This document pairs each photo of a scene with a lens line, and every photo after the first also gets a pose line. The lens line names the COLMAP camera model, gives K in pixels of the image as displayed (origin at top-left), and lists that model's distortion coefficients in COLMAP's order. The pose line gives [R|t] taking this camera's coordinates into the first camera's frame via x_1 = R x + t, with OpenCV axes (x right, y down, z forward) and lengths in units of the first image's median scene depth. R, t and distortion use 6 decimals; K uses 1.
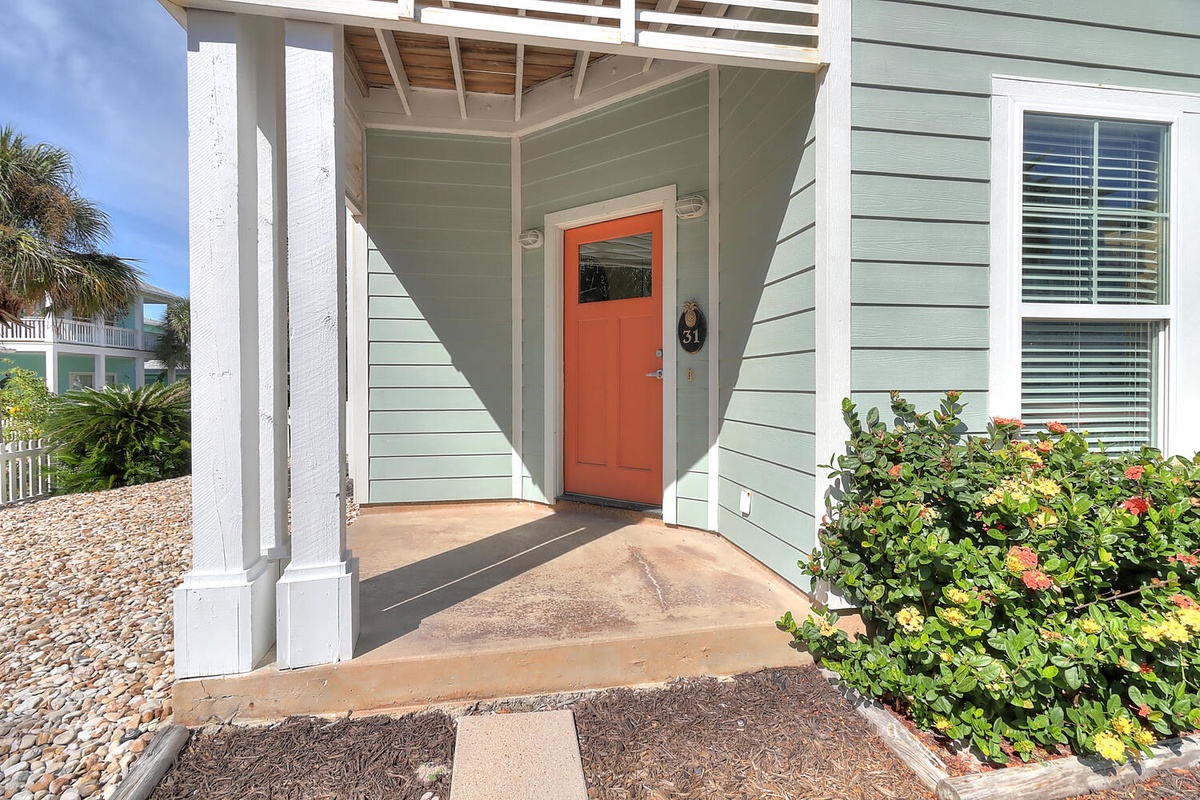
lens RADIAL K [[553.4, 0, 596.7], [0, 553.4, 391.8], [0, 0, 1]] dist [-0.003368, -0.000456]
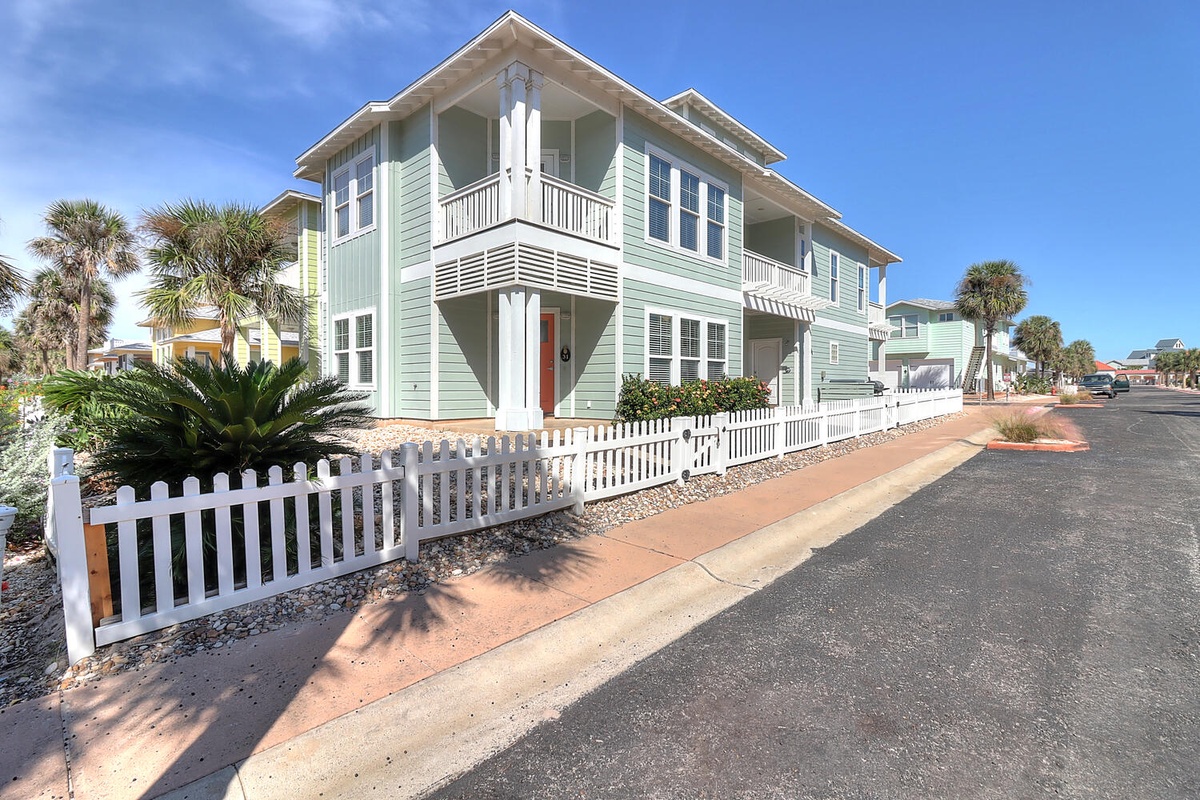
lens RADIAL K [[553.4, 0, 596.7], [0, 553.4, 391.8], [0, 0, 1]] dist [-0.003368, -0.000456]
pose [[0.794429, -0.006523, 0.607322, -2.419226], [0.006578, 0.999976, 0.002136, 0.144139], [-0.607321, 0.002297, 0.794453, -2.437108]]
